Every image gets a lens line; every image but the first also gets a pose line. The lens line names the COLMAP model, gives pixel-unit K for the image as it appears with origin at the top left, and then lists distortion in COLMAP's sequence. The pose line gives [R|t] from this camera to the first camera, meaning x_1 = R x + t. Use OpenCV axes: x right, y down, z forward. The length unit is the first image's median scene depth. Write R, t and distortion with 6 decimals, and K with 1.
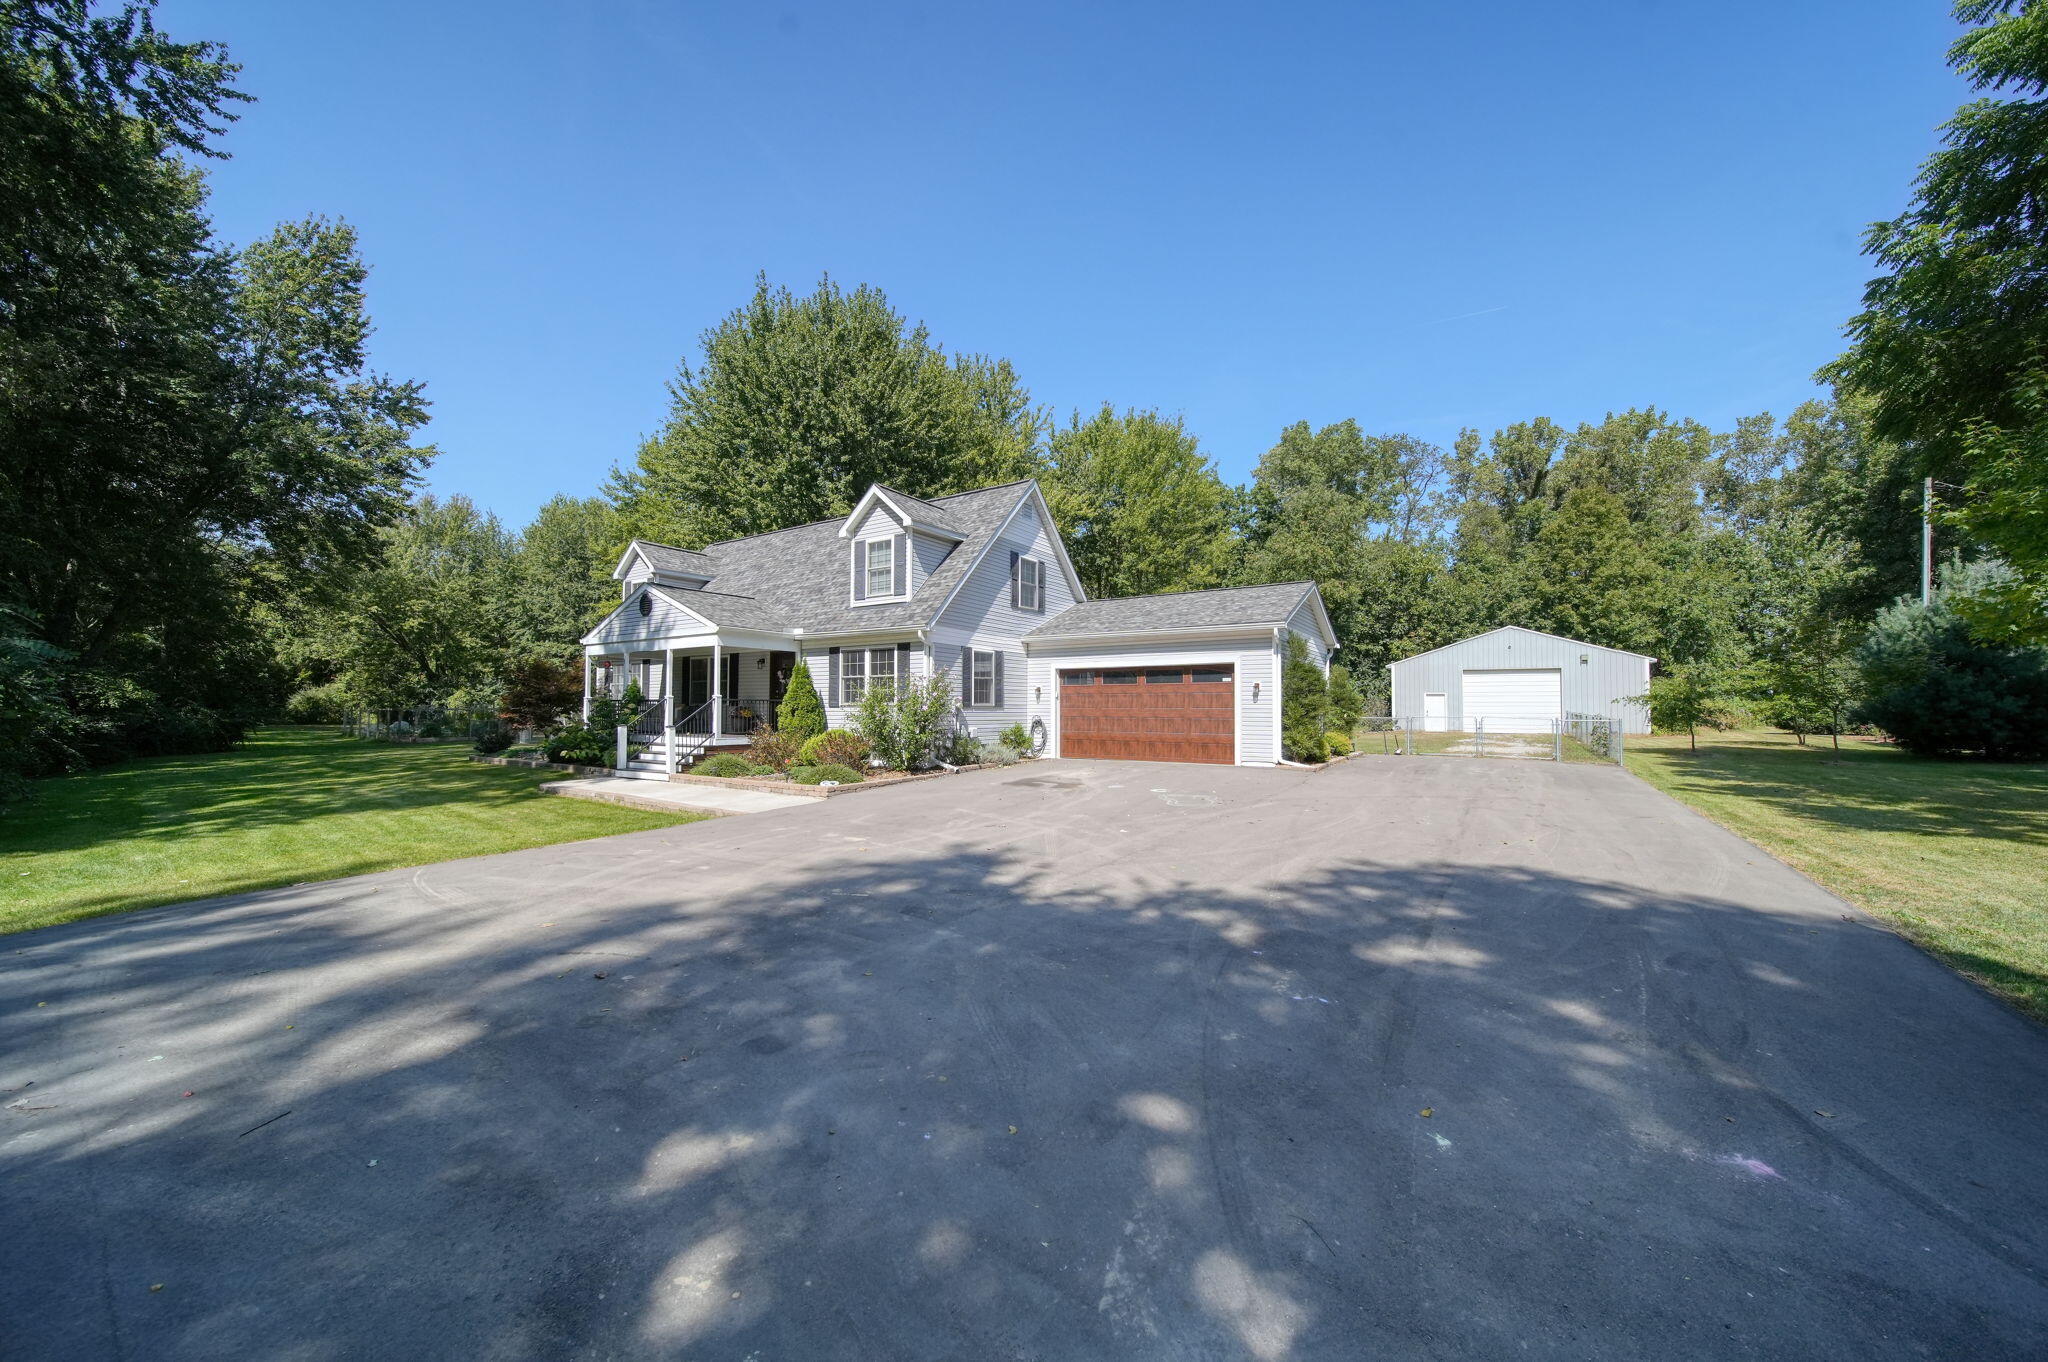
lens RADIAL K [[719.5, 0, 1024.4], [0, 719.5, 688.2], [0, 0, 1]] dist [-0.002098, -0.000980]
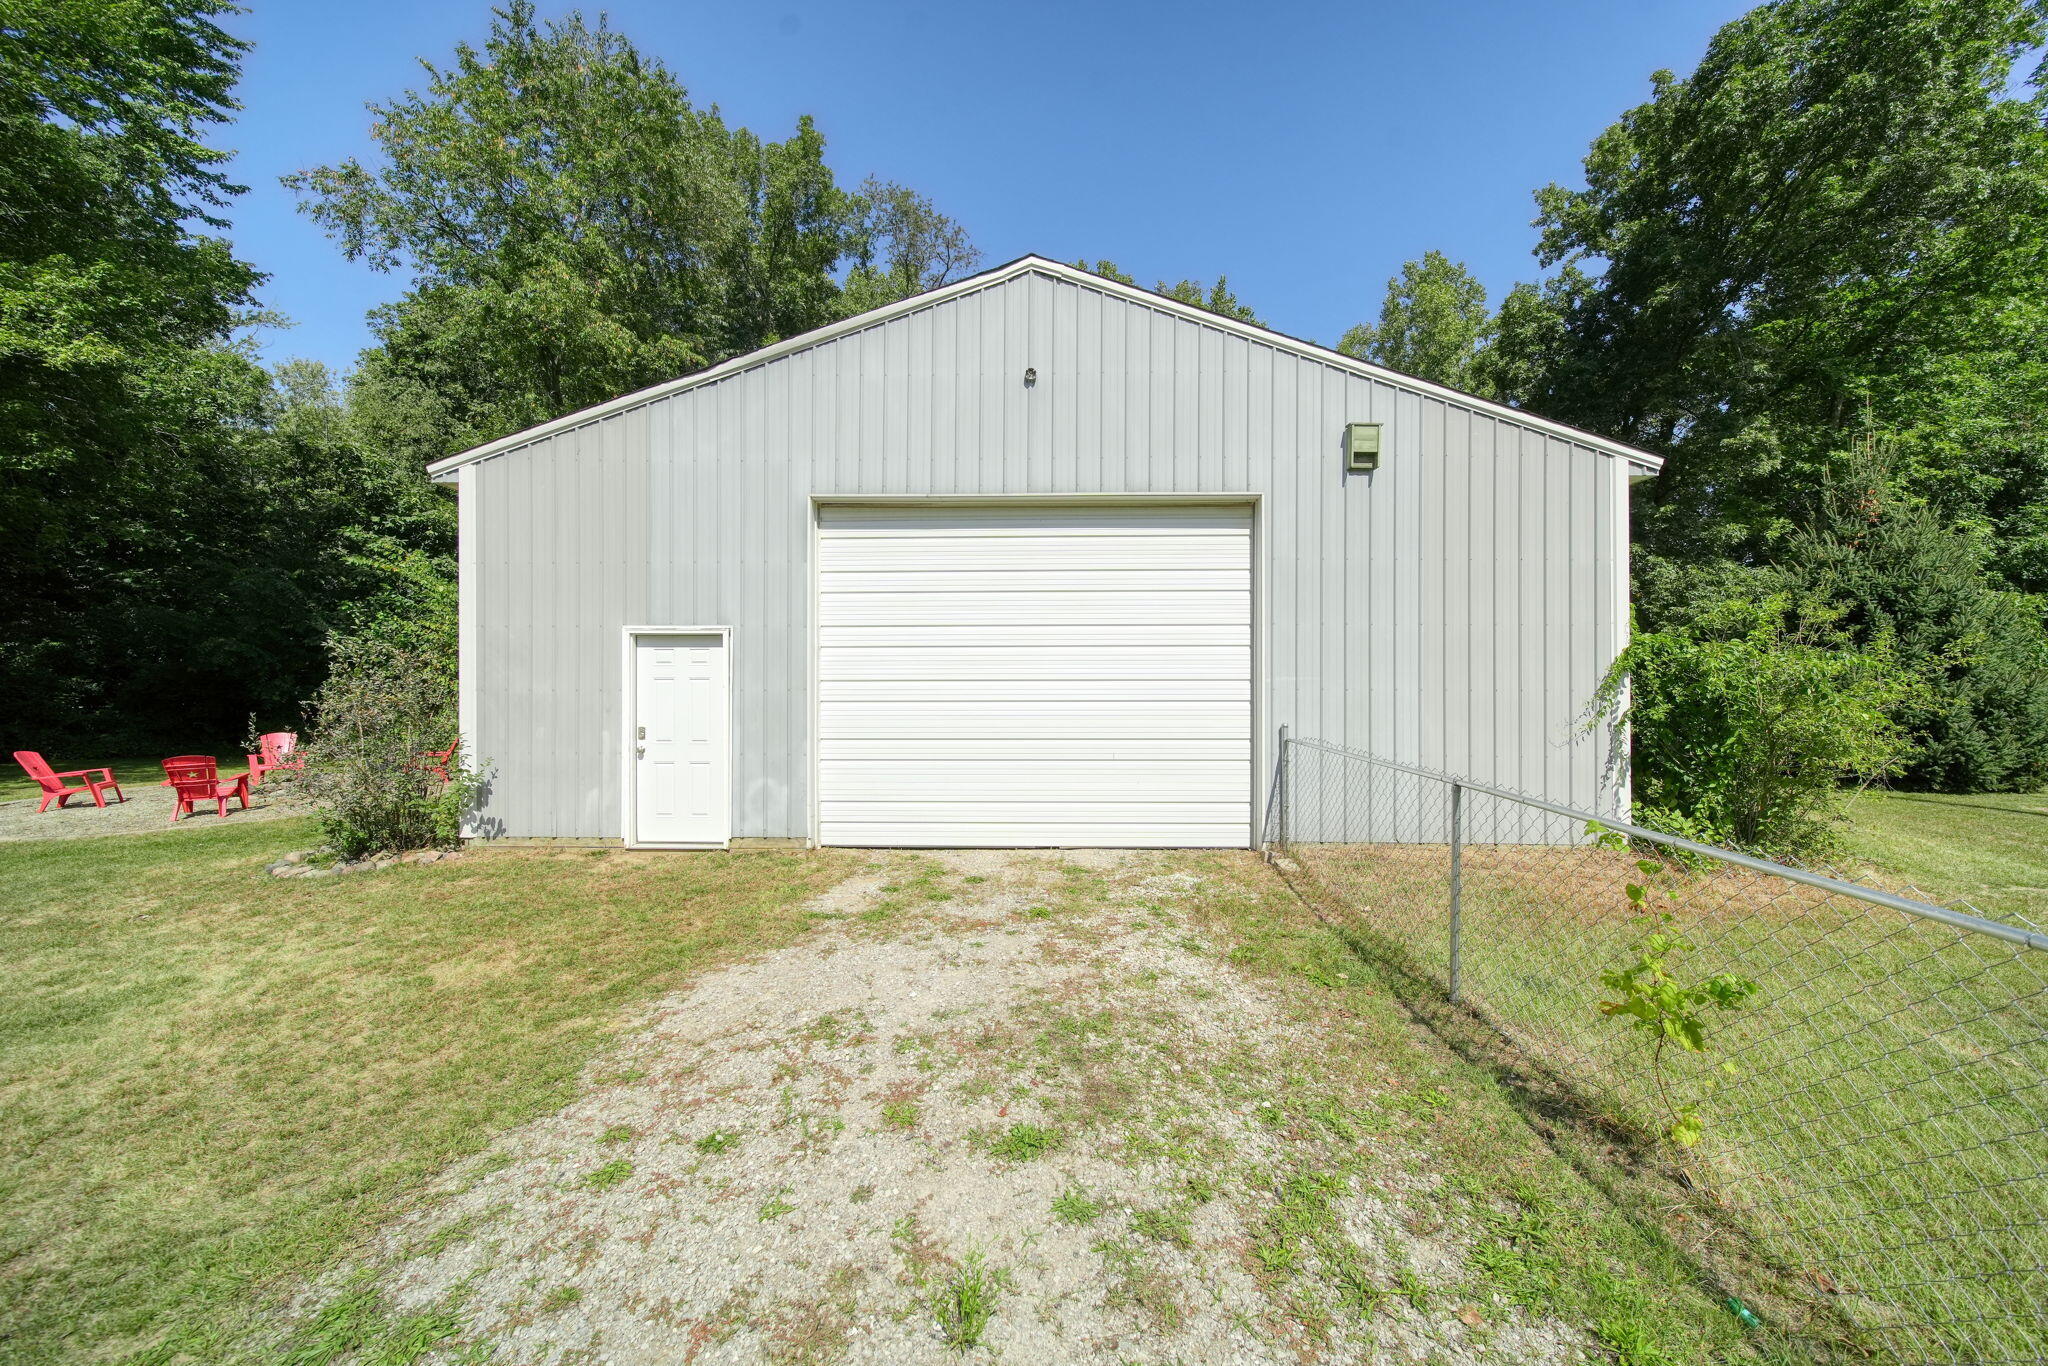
lens RADIAL K [[719.5, 0, 1039.3], [0, 719.5, 685.1], [0, 0, 1]] dist [-0.002098, -0.000980]
pose [[0.850827, -0.004945, 0.525422, 0.633040], [-0.010212, 0.999611, 0.025943, 0.017061], [-0.525346, -0.027438, 0.850446, 0.917151]]
